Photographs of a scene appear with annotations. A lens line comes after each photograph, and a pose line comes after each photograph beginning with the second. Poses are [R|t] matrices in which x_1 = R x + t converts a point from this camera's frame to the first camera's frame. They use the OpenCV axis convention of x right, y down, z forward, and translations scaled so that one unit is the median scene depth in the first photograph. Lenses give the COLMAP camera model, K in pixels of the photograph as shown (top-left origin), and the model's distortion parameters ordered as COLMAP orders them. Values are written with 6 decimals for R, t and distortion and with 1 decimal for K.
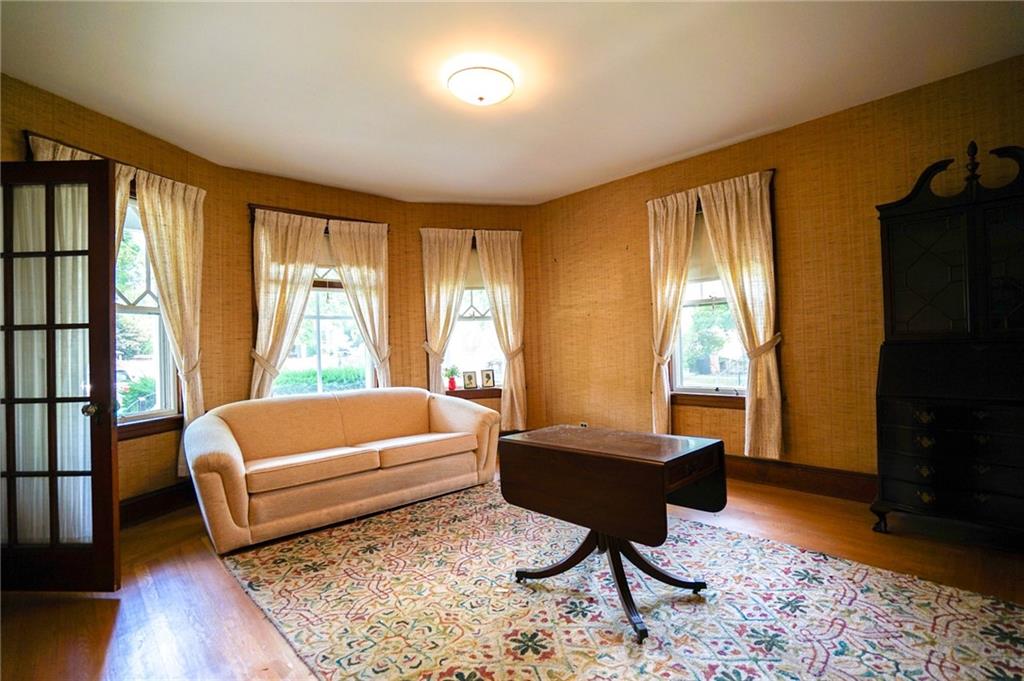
lens RADIAL K [[475.2, 0, 520.2], [0, 475.2, 341.1], [0, 0, 1]] dist [-0.046949, 0.015517]
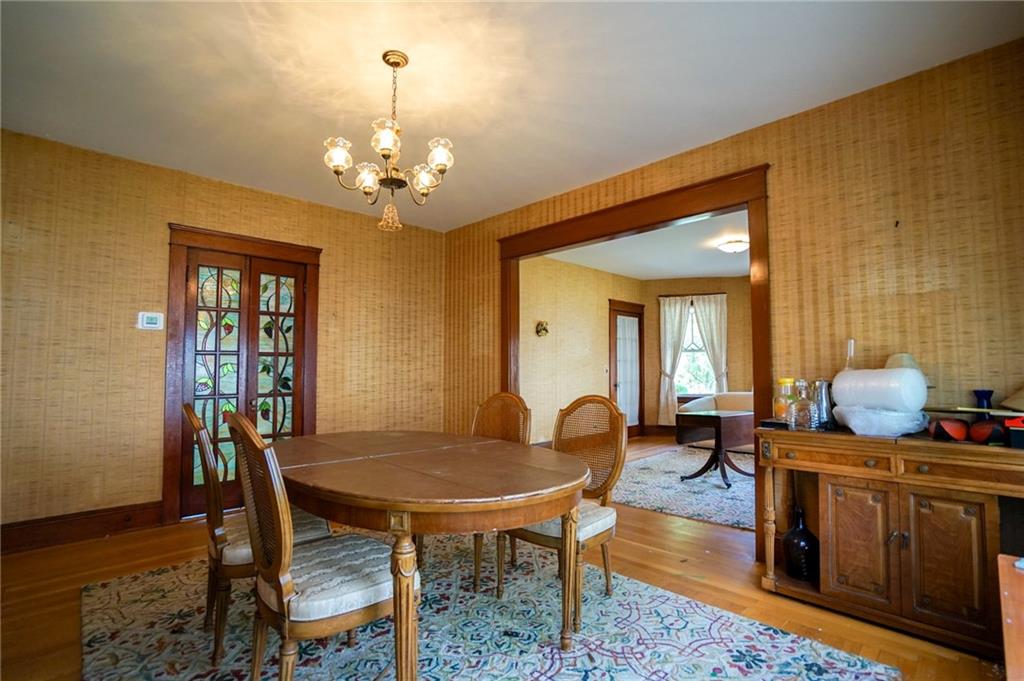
lens RADIAL K [[475.2, 0, 518.4], [0, 475.2, 344.6], [0, 0, 1]] dist [-0.046949, 0.015517]
pose [[0.017240, -0.020980, -0.999631, 1.294946], [0.007168, 0.999757, -0.020859, -0.043428], [0.999826, -0.006806, 0.017386, 0.001825]]
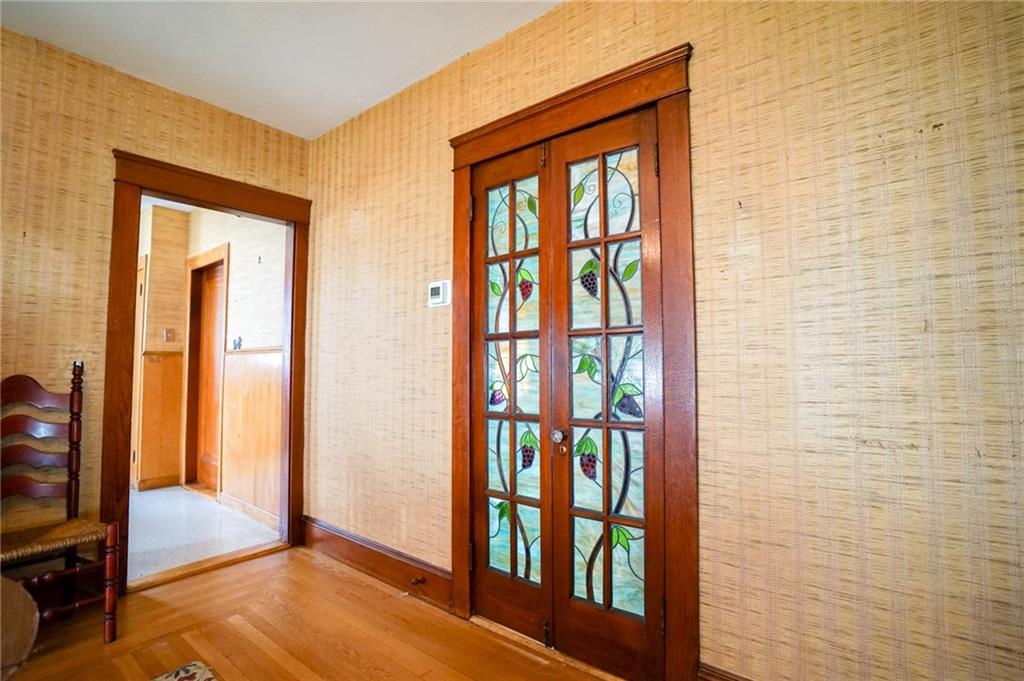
lens RADIAL K [[475.2, 0, 514.8], [0, 475.2, 341.3], [0, 0, 1]] dist [-0.046949, 0.015517]
pose [[-0.986030, 0.022650, -0.165022, 0.466016], [0.032161, 0.997957, -0.055196, -0.017224], [0.163434, -0.059732, -0.984744, -0.072271]]
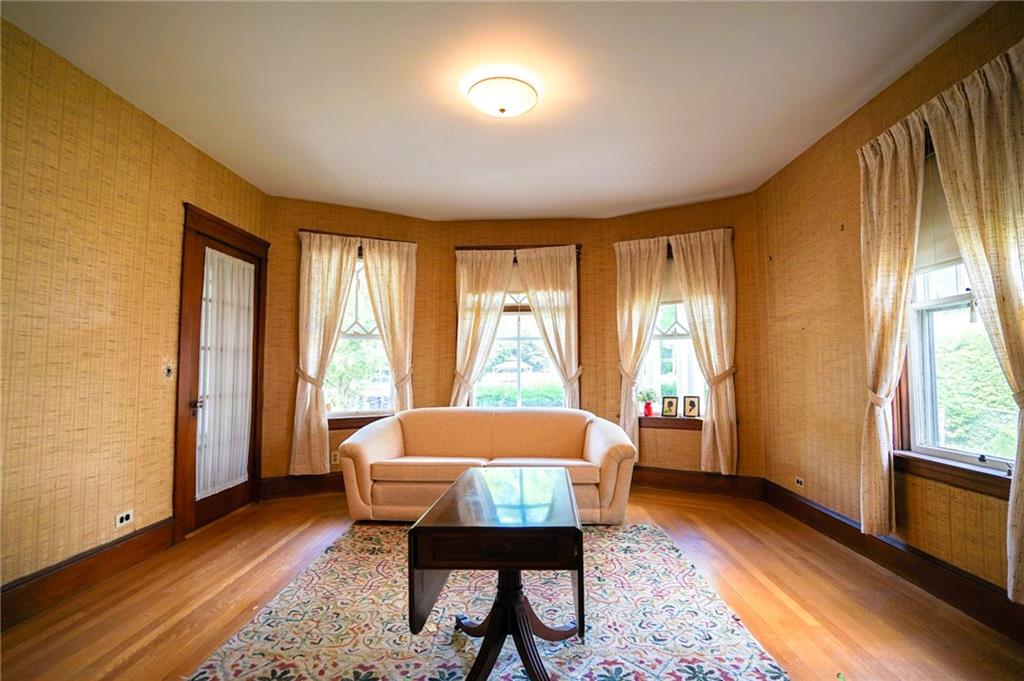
lens RADIAL K [[475.2, 0, 517.9], [0, 475.2, 344.3], [0, 0, 1]] dist [-0.046949, 0.015517]
pose [[0.712480, -0.009783, -0.701624, 0.397386], [-0.012415, 0.999571, -0.026544, -0.008769], [0.701583, 0.027623, 0.712052, 0.232425]]
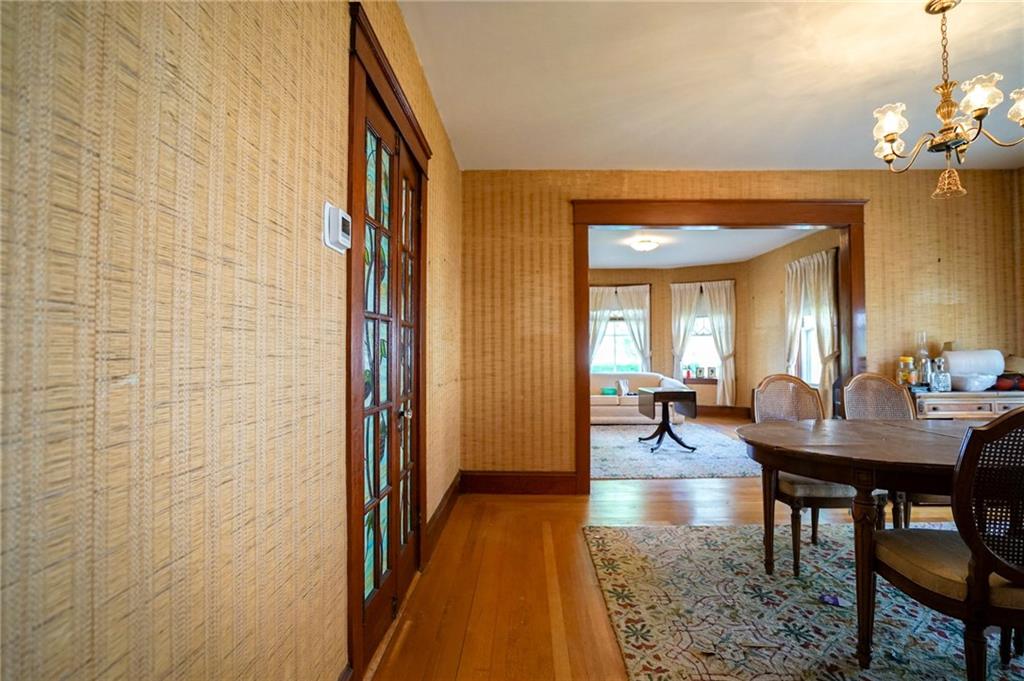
lens RADIAL K [[475.2, 0, 522.3], [0, 475.2, 343.6], [0, 0, 1]] dist [-0.046949, 0.015517]
pose [[0.709736, 0.016221, -0.704281, 0.784688], [-0.013780, 0.999863, 0.009142, -0.032425], [0.704333, 0.003217, 0.709863, -0.768563]]
